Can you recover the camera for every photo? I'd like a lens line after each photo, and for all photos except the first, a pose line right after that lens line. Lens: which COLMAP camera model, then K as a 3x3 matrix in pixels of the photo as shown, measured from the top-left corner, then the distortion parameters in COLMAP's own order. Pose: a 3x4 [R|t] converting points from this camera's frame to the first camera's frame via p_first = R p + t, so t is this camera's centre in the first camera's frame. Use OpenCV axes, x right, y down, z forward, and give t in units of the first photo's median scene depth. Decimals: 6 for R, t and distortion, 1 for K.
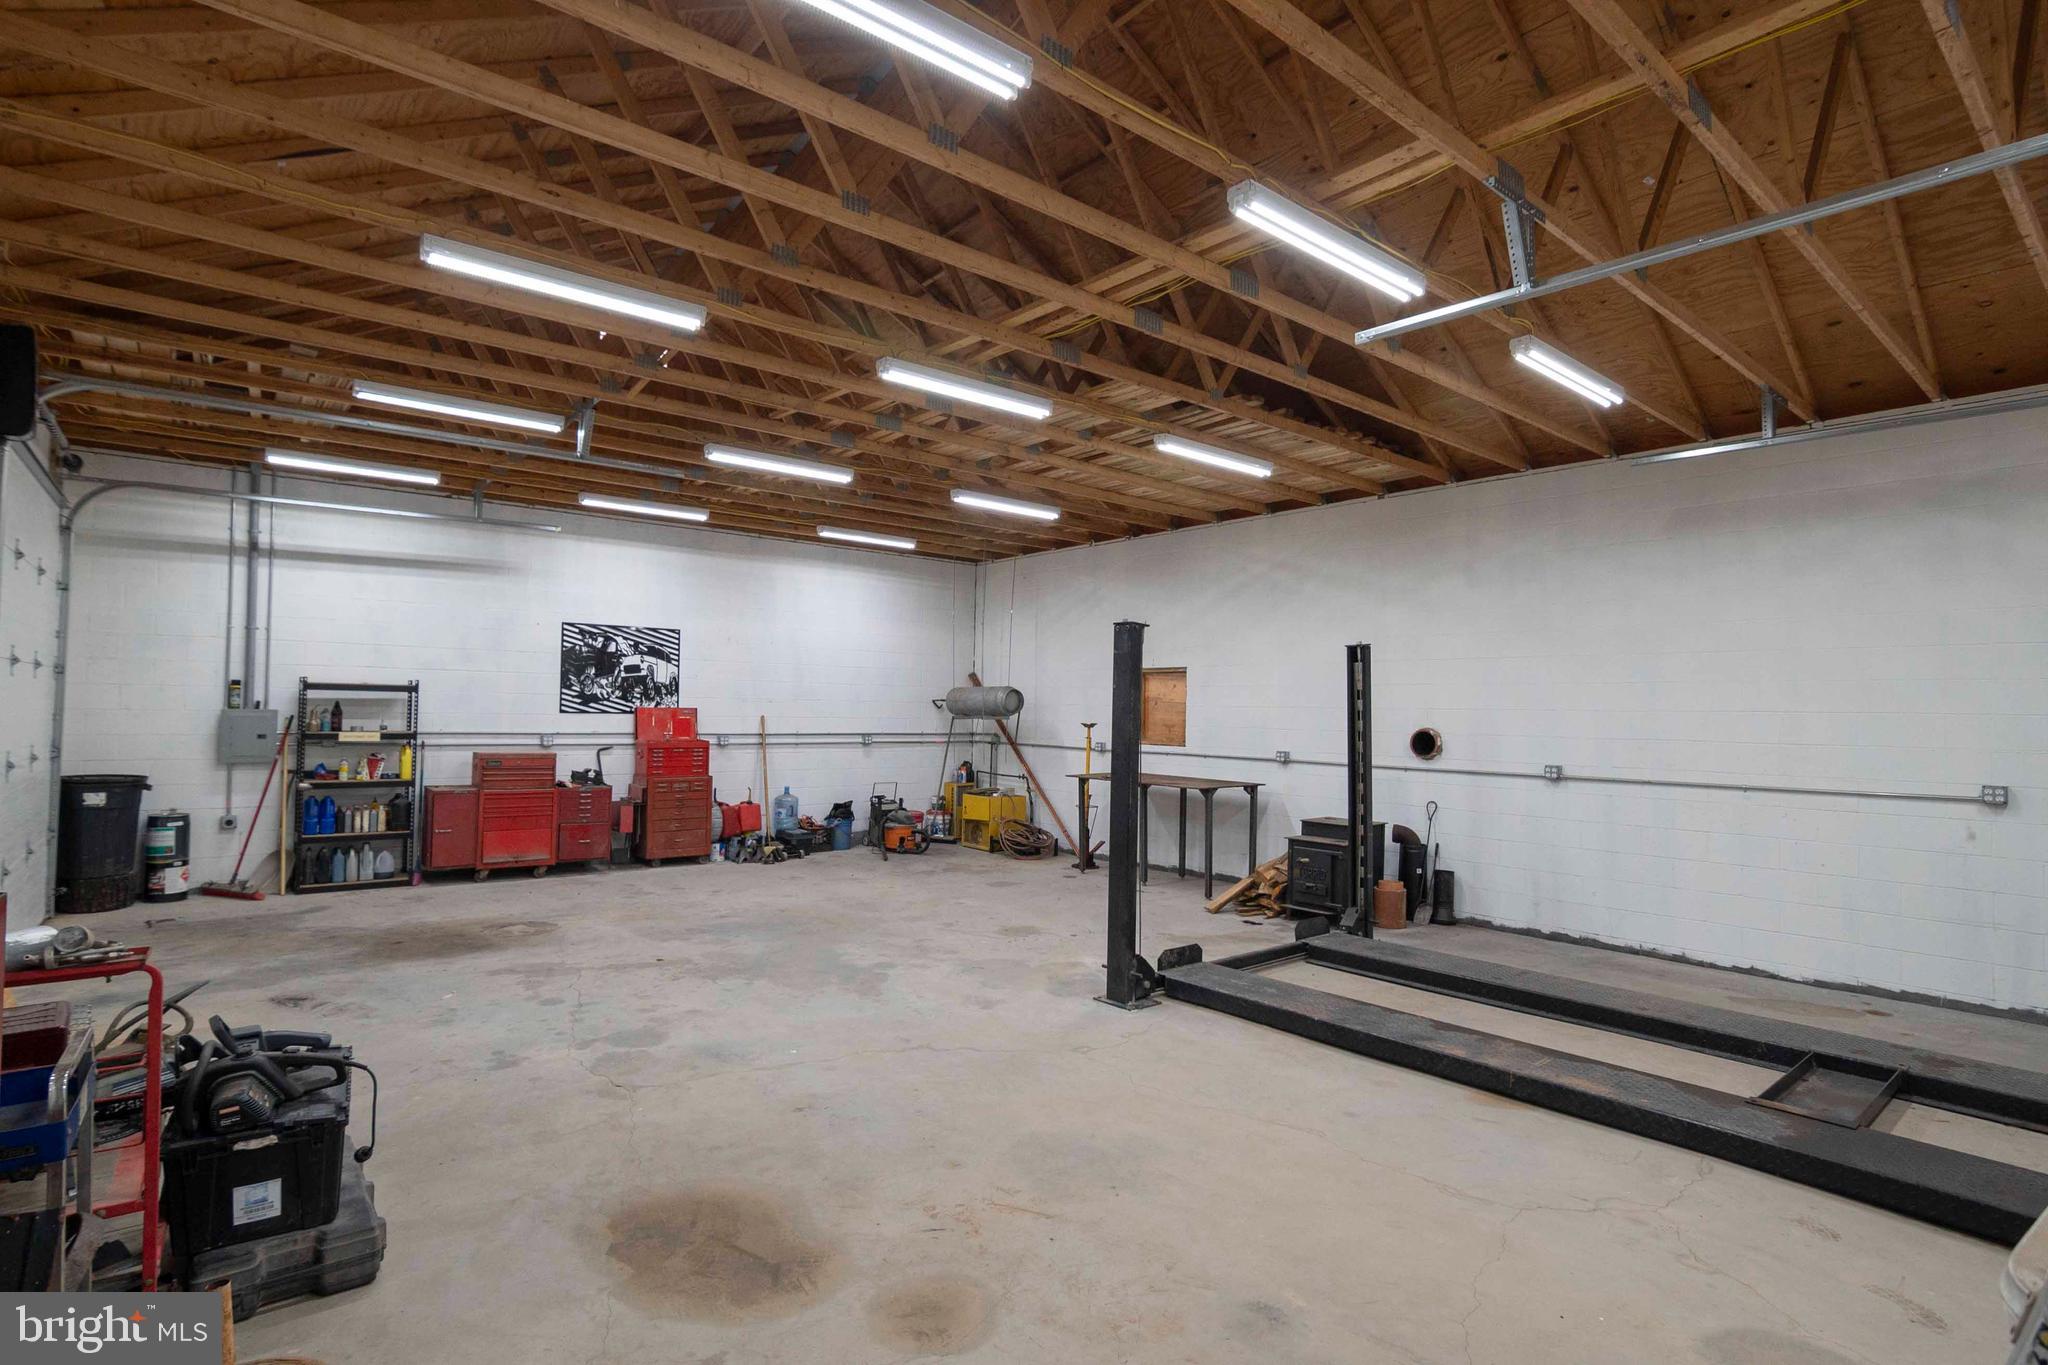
lens RADIAL K [[1009.0, 0, 1014.6], [0, 1009.0, 691.7], [0, 0, 1]] dist [-0.024840, 0.007704]
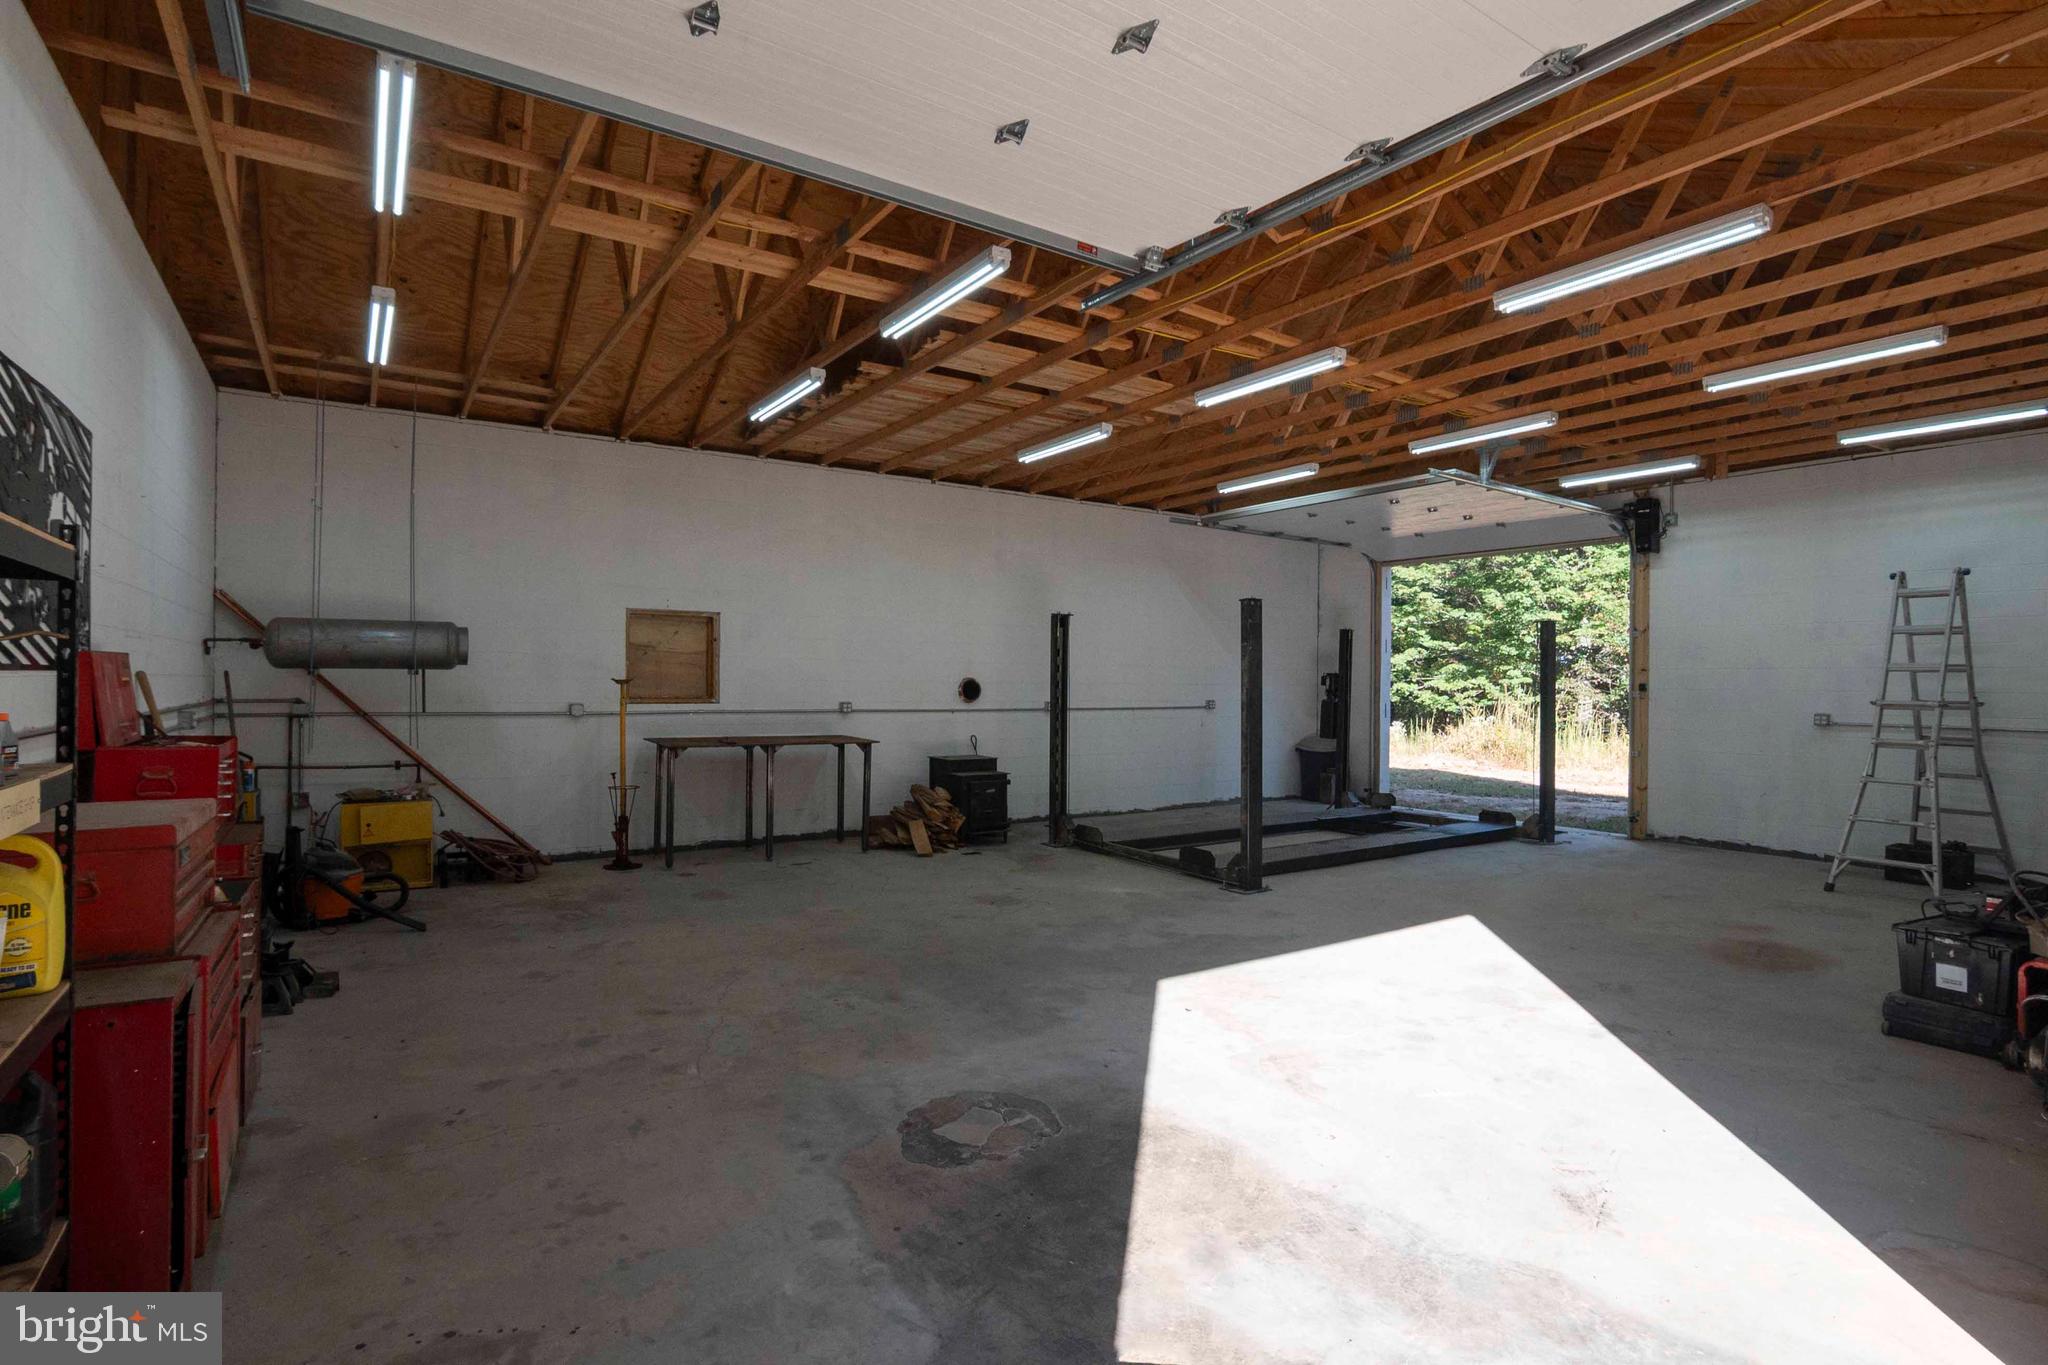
lens RADIAL K [[1009.0, 0, 1014.6], [0, 1009.0, 691.7], [0, 0, 1]] dist [-0.024840, 0.007704]
pose [[0.094390, -0.027820, 0.995147, -0.951055], [-0.026101, 0.999197, 0.030408, 0.015785], [-0.995193, -0.028844, 0.093588, 0.933884]]
